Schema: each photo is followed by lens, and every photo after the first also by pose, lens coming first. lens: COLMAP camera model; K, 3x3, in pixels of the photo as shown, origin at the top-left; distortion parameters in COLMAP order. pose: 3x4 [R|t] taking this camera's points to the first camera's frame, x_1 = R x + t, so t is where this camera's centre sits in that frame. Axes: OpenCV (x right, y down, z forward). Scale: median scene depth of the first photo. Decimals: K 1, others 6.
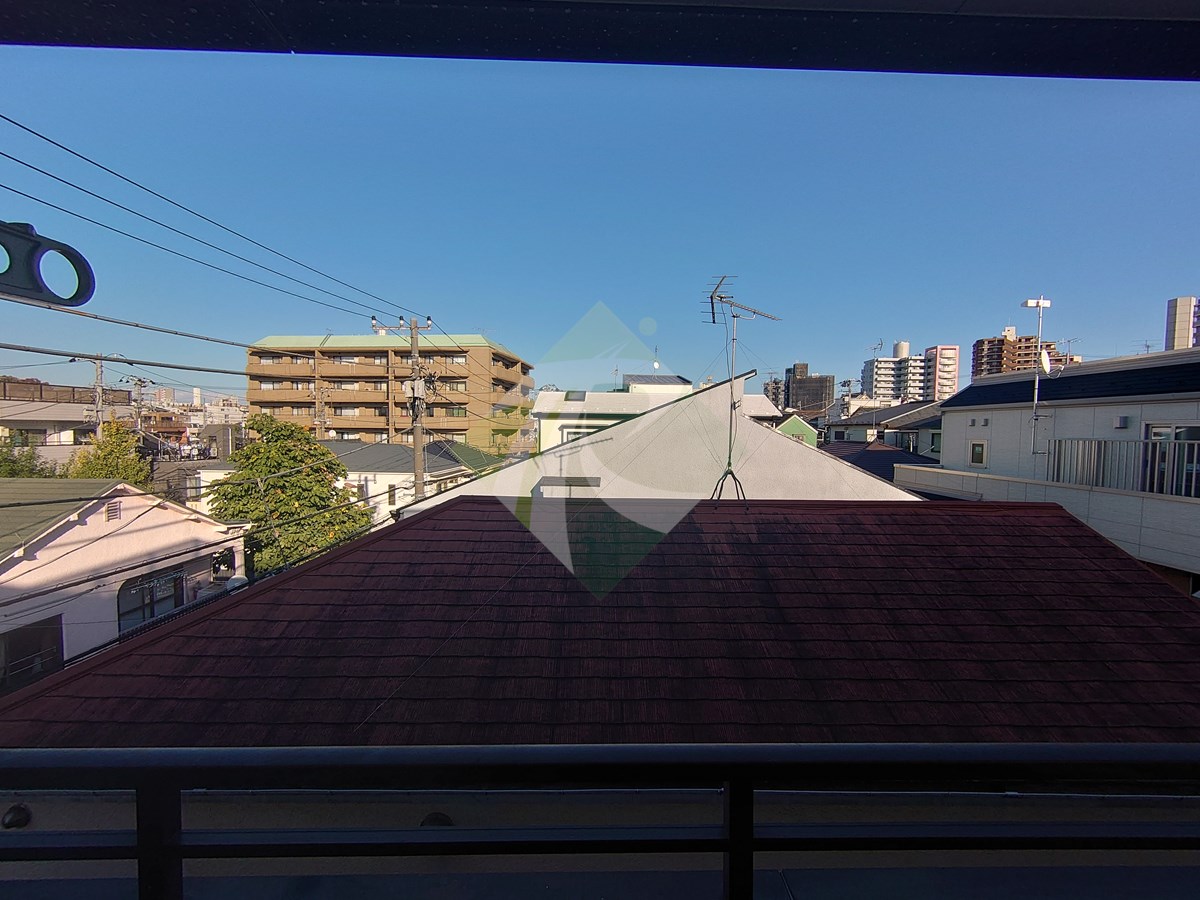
lens RADIAL K [[522.7, 0, 600.4], [0, 522.7, 452.6], [0, 0, 1]] dist [-0.002547, 0.001908]
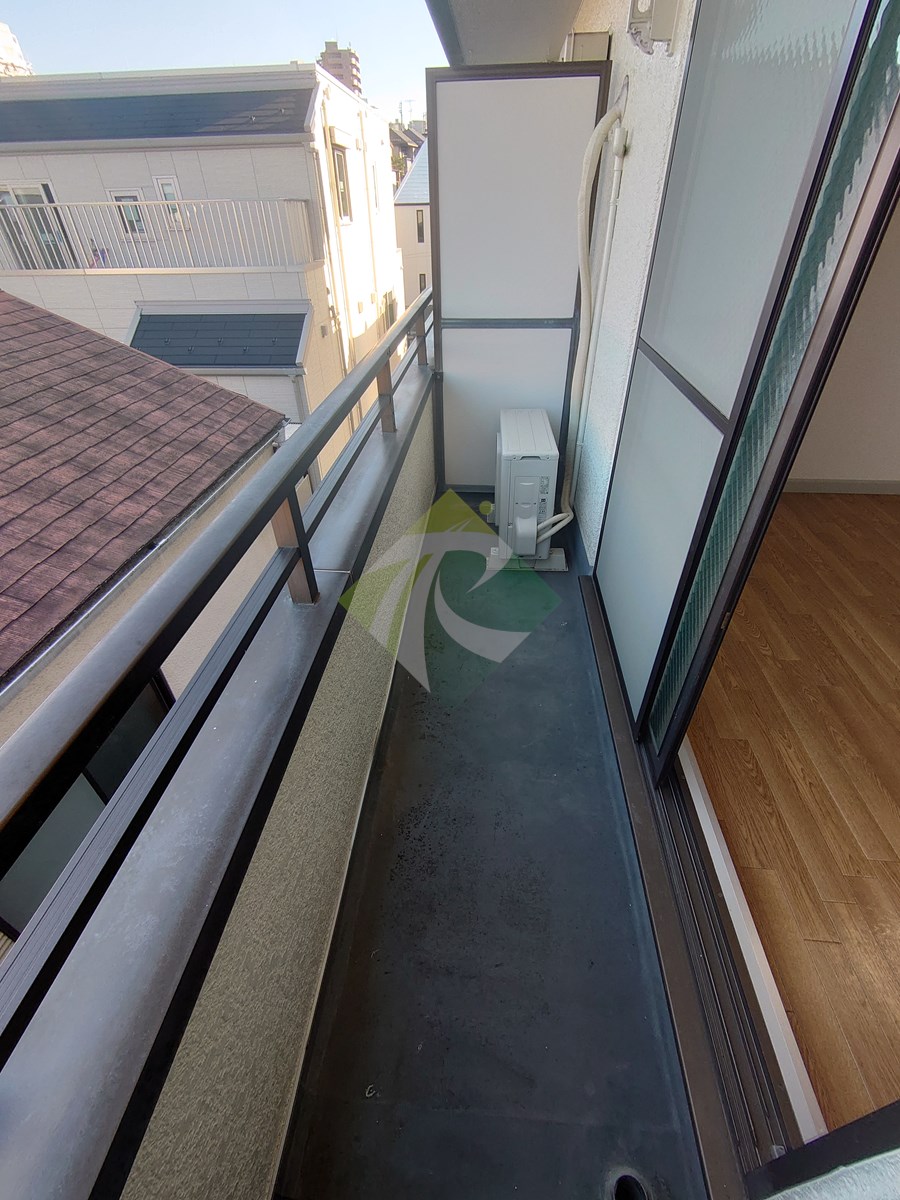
lens RADIAL K [[522.7, 0, 452.9], [0, 522.7, 601.2], [0, 0, 1]] dist [-0.002547, 0.001908]
pose [[0.100263, -0.609855, 0.786145, -0.154505], [0.061541, 0.792415, 0.606870, 0.046588], [-0.993056, -0.012467, 0.116981, 0.138694]]
